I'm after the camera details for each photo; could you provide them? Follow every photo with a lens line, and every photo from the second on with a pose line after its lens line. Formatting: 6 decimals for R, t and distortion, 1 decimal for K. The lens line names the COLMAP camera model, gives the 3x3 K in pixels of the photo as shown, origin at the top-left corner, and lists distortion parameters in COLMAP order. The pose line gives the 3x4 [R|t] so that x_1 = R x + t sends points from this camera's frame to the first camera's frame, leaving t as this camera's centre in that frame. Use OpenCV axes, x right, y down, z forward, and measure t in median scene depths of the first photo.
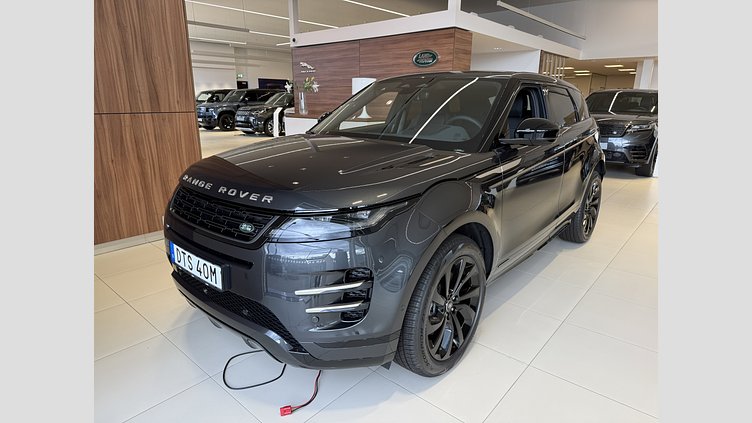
lens RADIAL K [[404.2, 0, 376.0], [0, 404.2, 211.5], [0, 0, 1]] dist [0.000955, -0.000860]
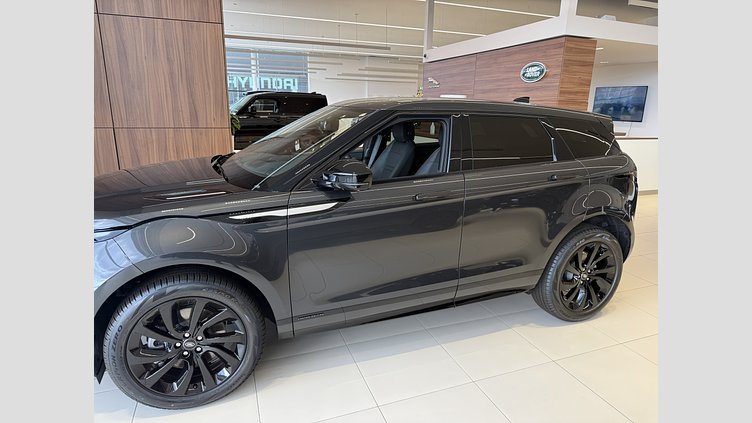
lens RADIAL K [[404.2, 0, 376.0], [0, 404.2, 211.5], [0, 0, 1]] dist [0.000955, -0.000860]
pose [[0.883709, 0.129515, -0.449759, 0.261551], [-0.139639, 0.990144, 0.010758, -0.041201], [0.446720, 0.053297, 0.893085, 0.079826]]
